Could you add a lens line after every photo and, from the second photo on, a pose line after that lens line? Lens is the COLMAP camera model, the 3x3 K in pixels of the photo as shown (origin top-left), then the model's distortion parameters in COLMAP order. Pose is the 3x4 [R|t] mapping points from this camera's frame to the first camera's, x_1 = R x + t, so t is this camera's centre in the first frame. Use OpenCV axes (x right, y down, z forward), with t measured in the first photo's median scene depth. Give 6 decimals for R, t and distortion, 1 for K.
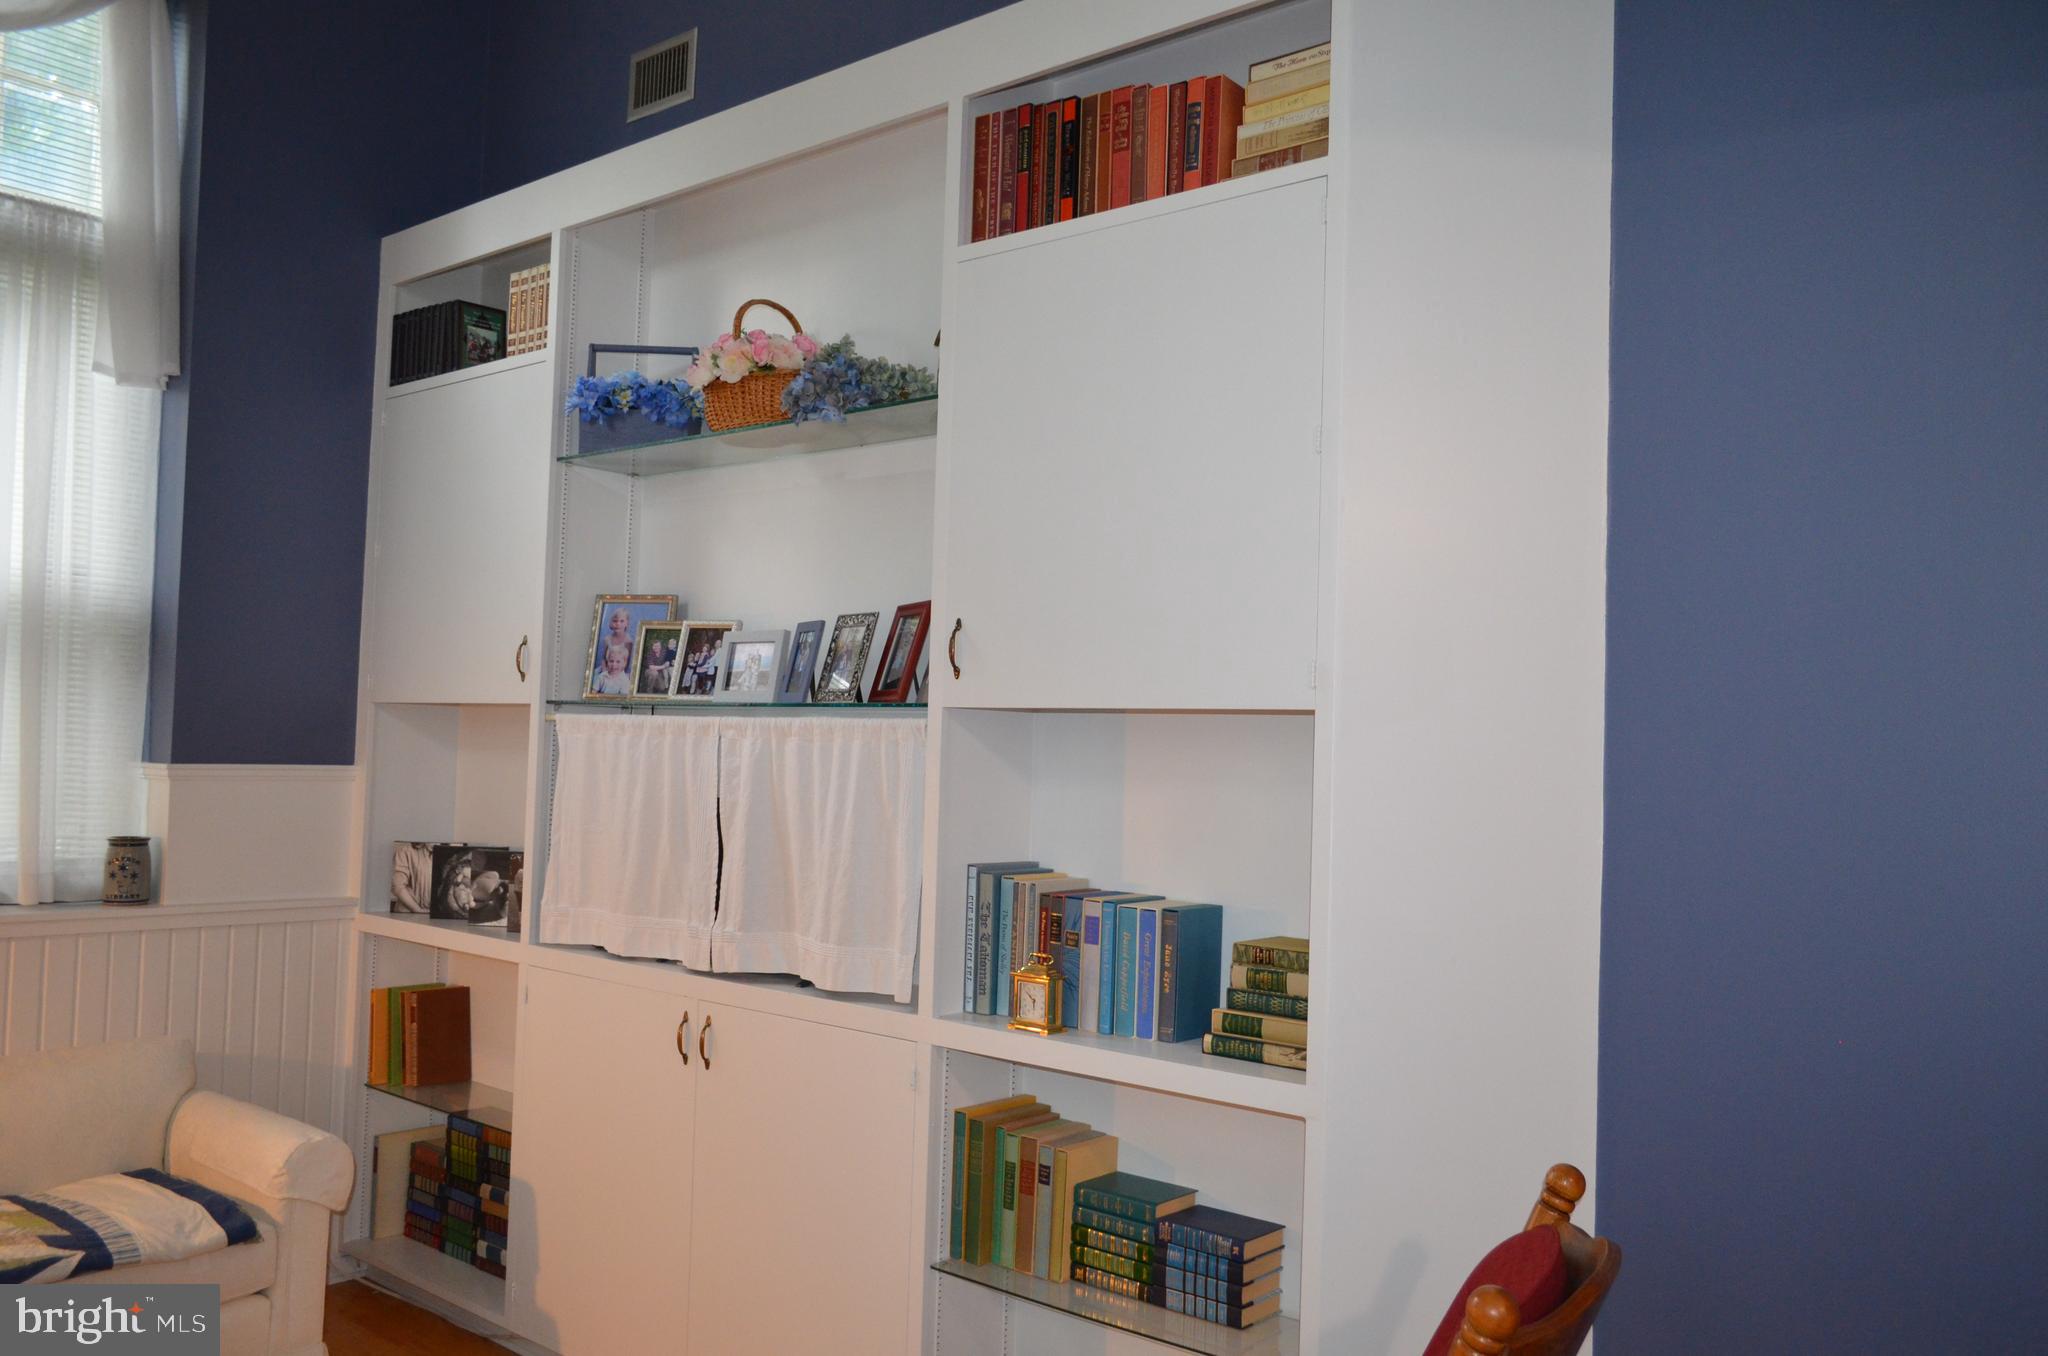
lens RADIAL K [[1601.2, 0, 1024.0], [0, 1601.2, 678.0], [0, 0, 1]] dist [-0.005521, 0.003911]
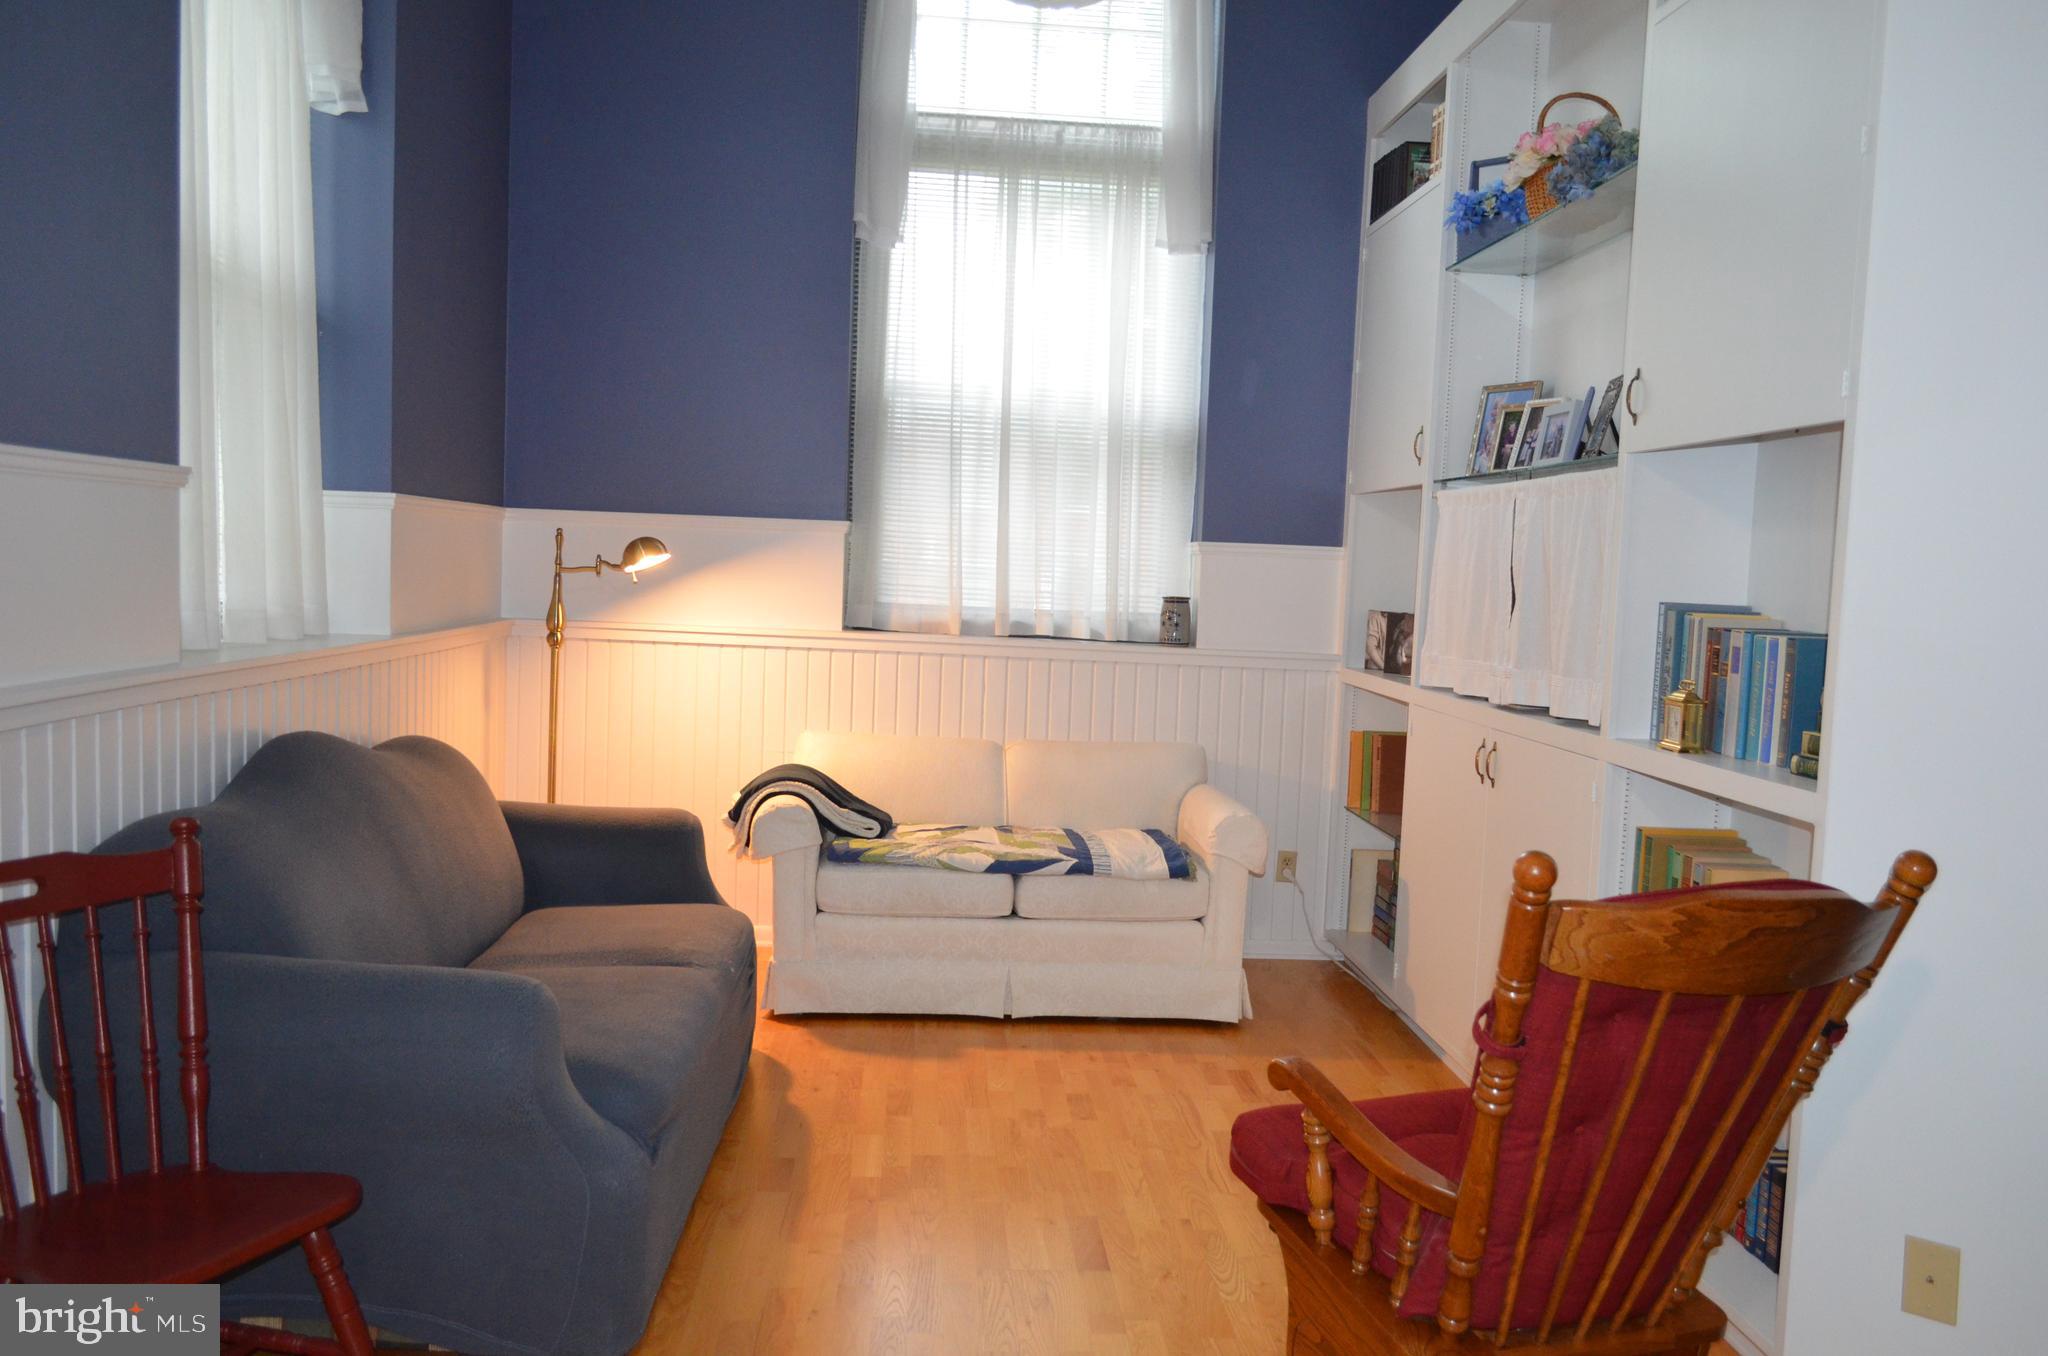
lens RADIAL K [[1637.9, 0, 1024.0], [0, 1637.9, 678.0], [0, 0, 1]] dist [-0.008655, -0.000122]
pose [[0.694815, 0.051031, -0.717376, 0.362818], [0.010080, 0.996690, 0.080663, 0.059380], [0.719118, -0.063277, 0.692001, -0.049051]]
